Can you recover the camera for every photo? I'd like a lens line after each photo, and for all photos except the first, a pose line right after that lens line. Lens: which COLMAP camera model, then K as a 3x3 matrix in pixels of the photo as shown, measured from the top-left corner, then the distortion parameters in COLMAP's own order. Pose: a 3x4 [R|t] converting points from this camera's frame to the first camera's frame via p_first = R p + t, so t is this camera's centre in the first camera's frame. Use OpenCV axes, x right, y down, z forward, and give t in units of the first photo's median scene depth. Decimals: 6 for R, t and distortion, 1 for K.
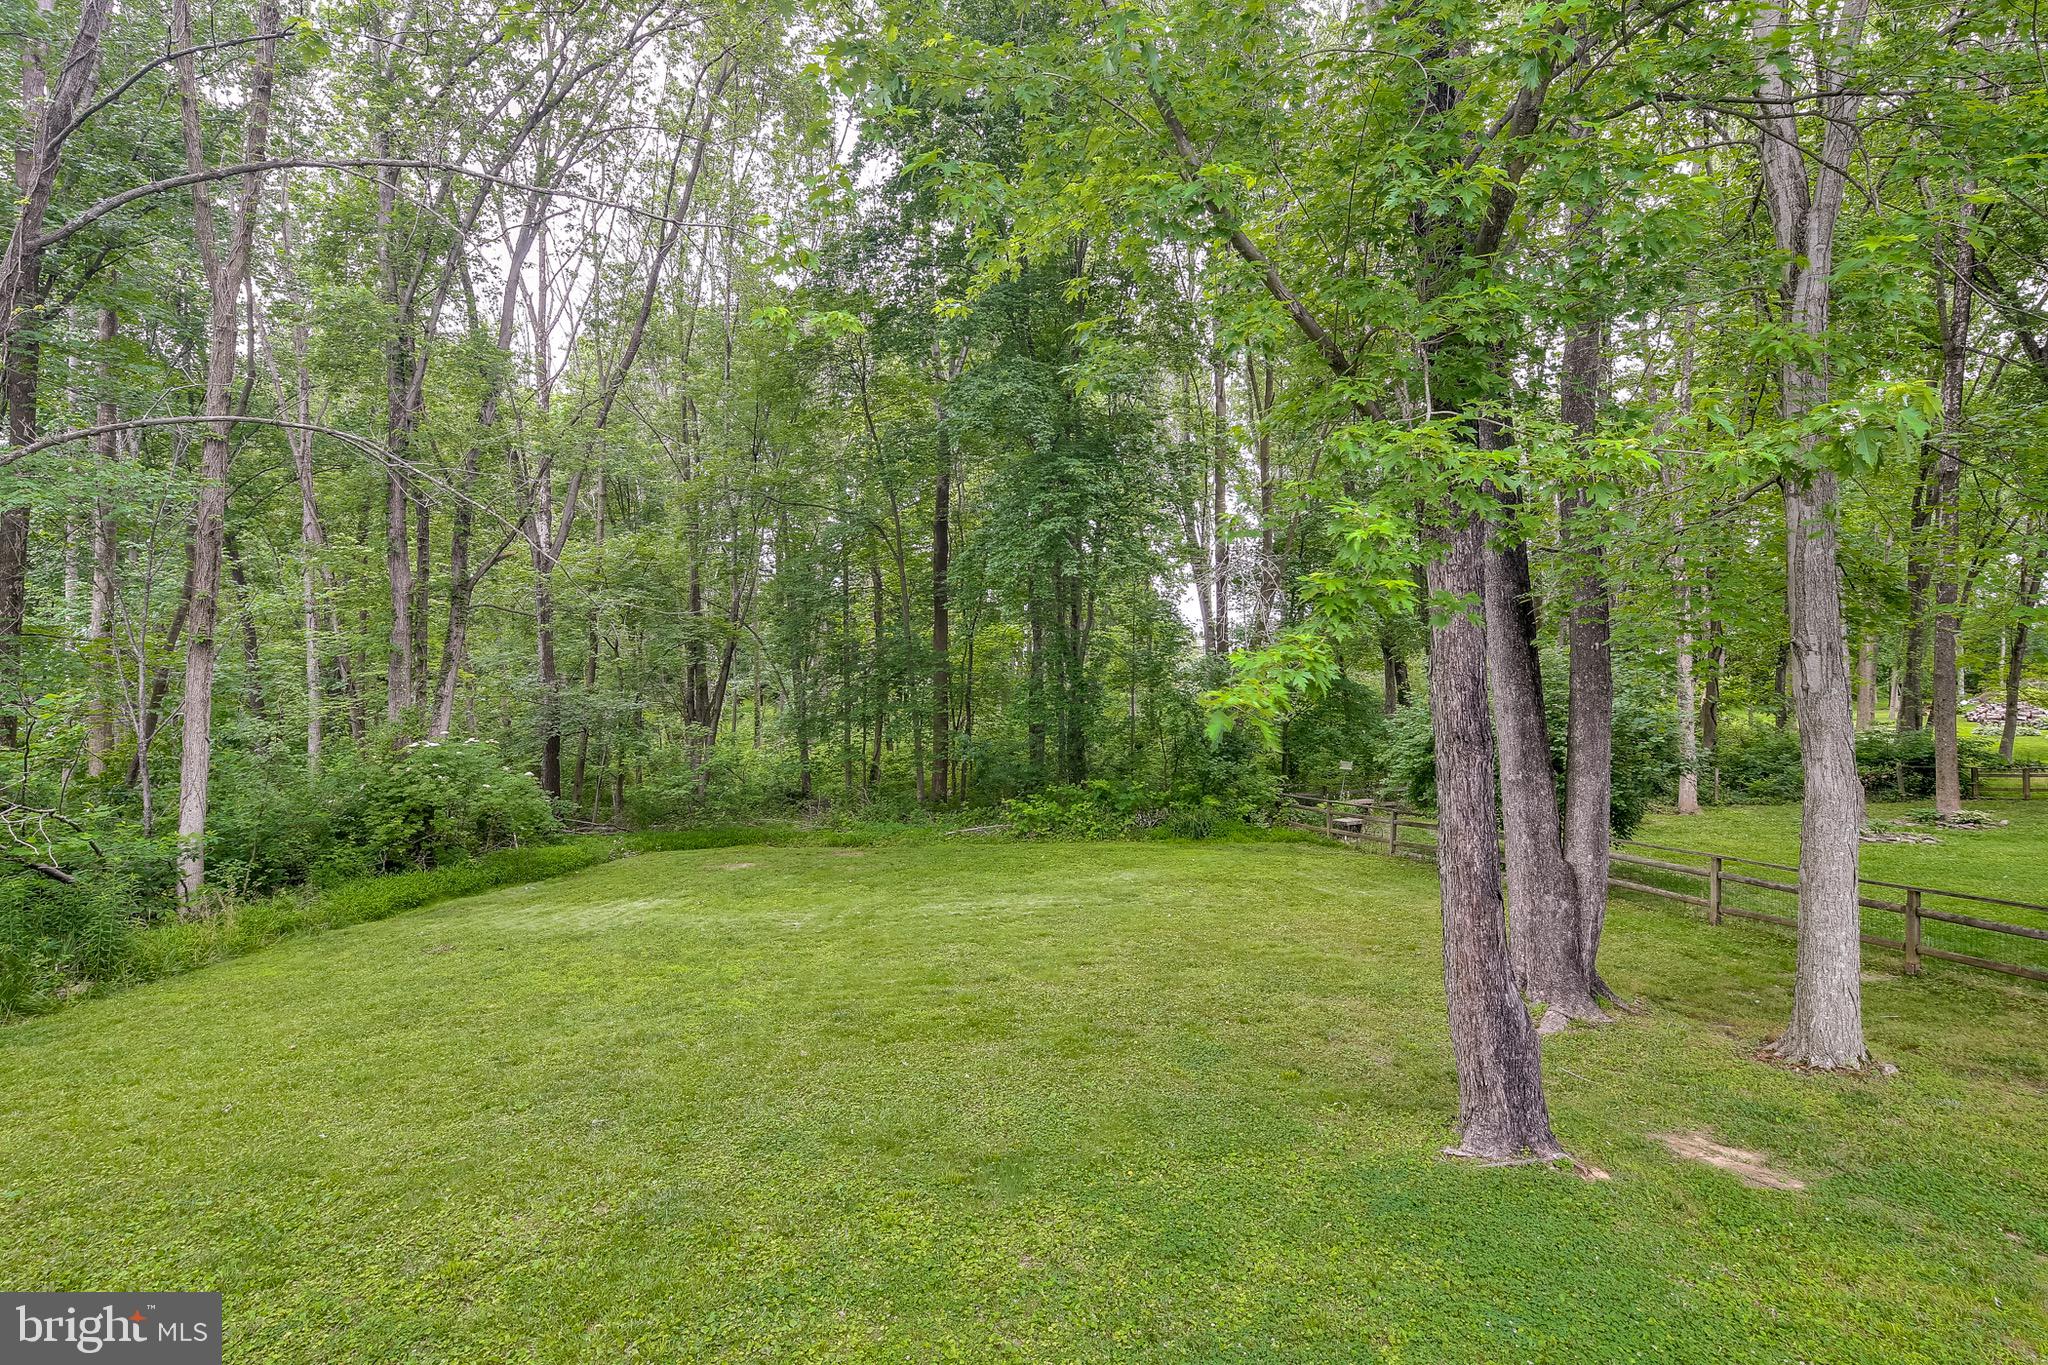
lens RADIAL K [[995.9, 0, 1025.0], [0, 995.9, 695.1], [0, 0, 1]] dist [0.000816, -0.001970]
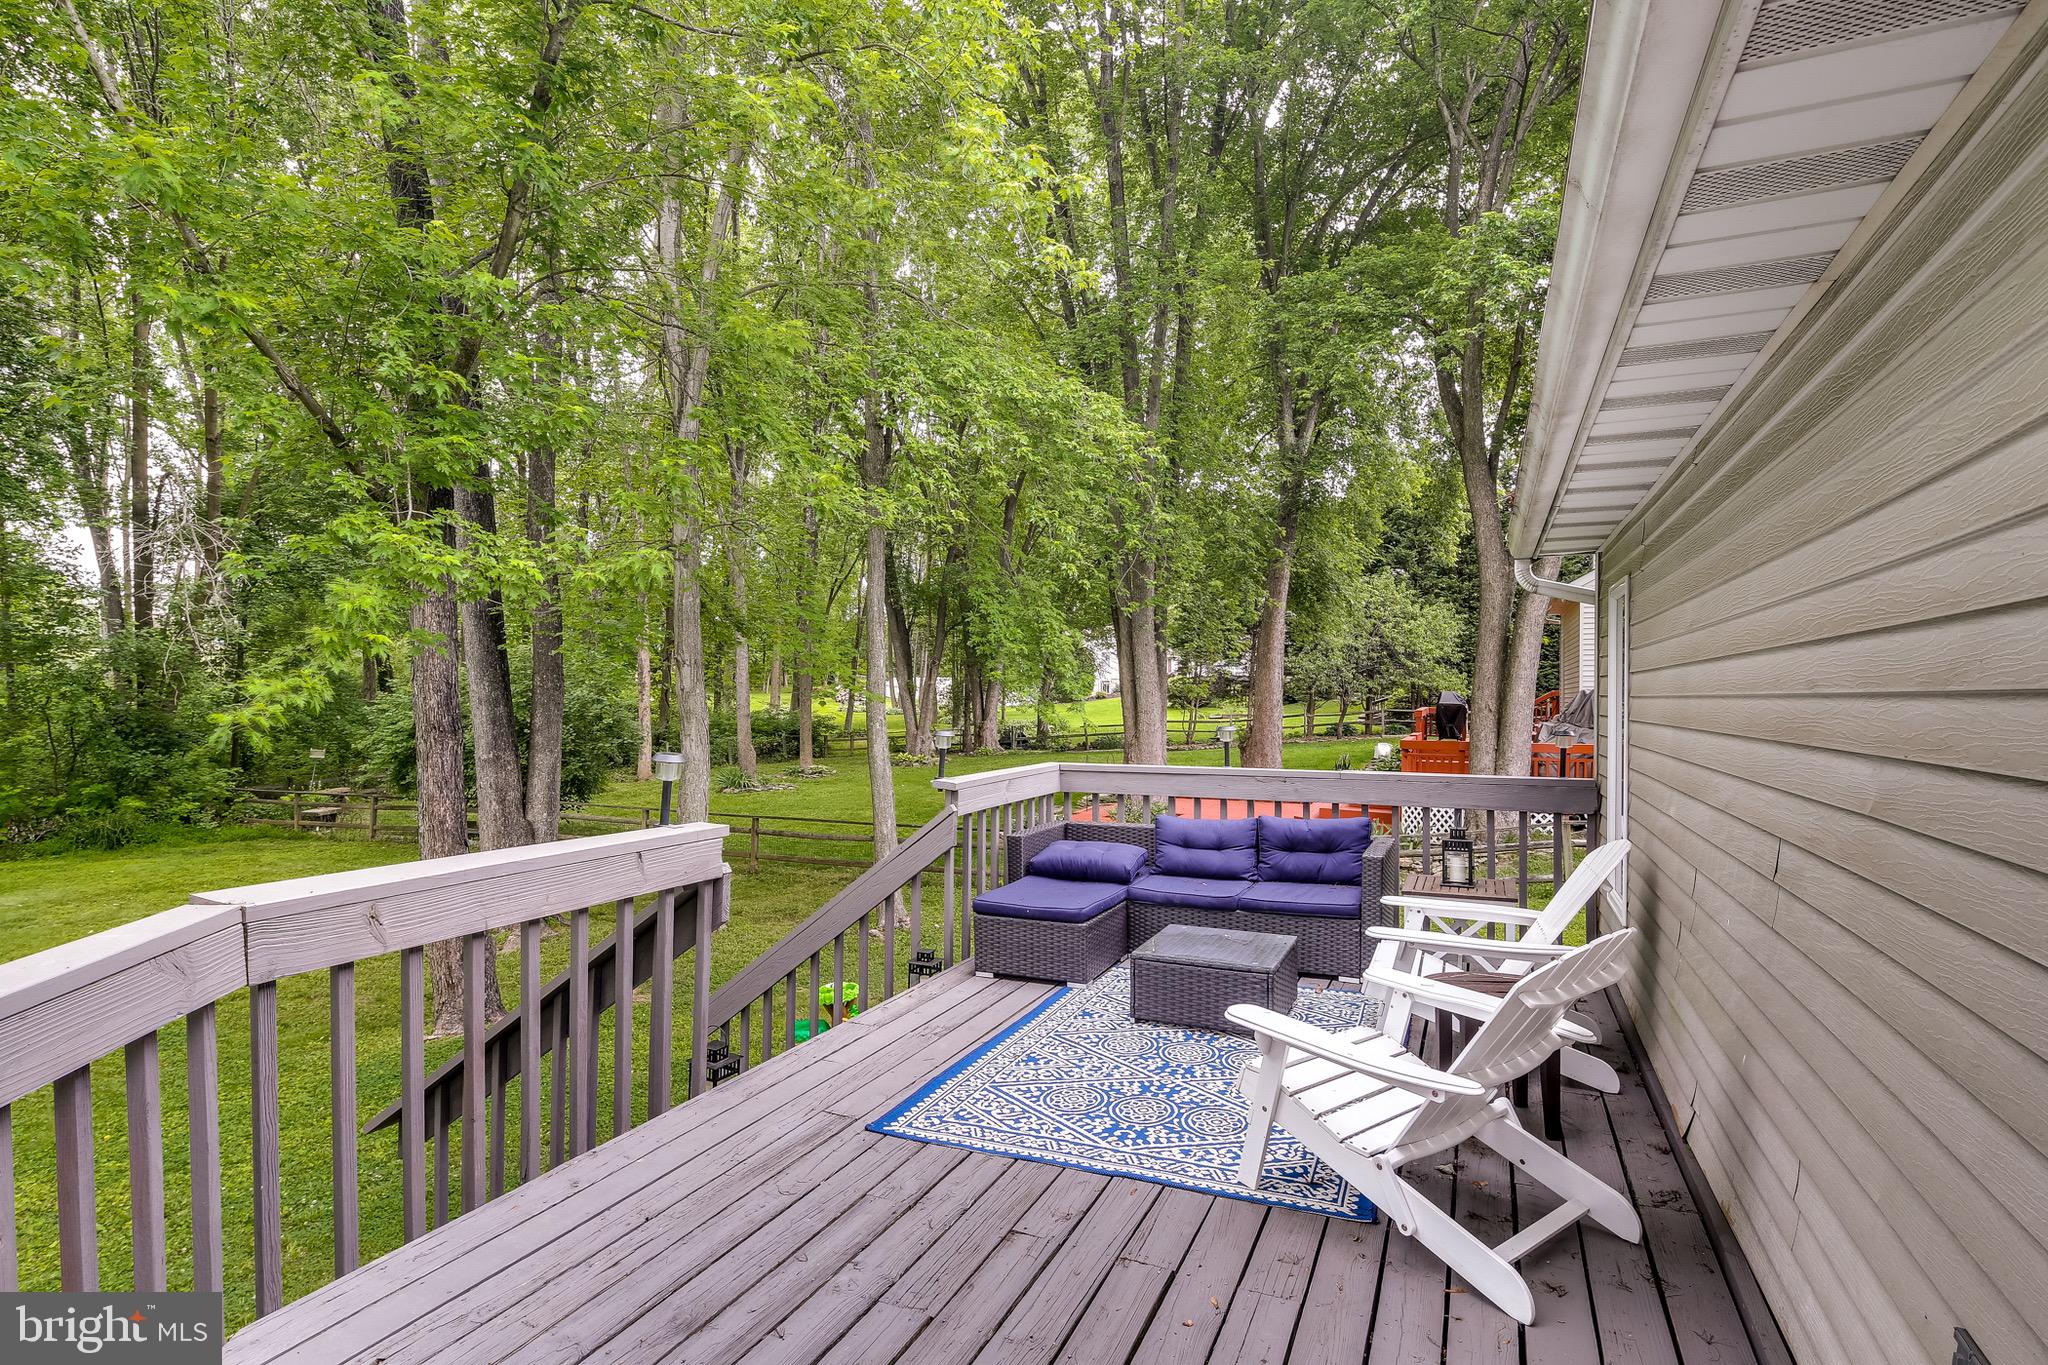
lens RADIAL K [[995.9, 0, 1026.7], [0, 995.9, 697.9], [0, 0, 1]] dist [0.000816, -0.001970]
pose [[0.592277, -0.000370, 0.805735, -0.059545], [-0.017738, 0.999752, 0.013498, -0.010398], [-0.805539, -0.022287, 0.592123, -0.149931]]
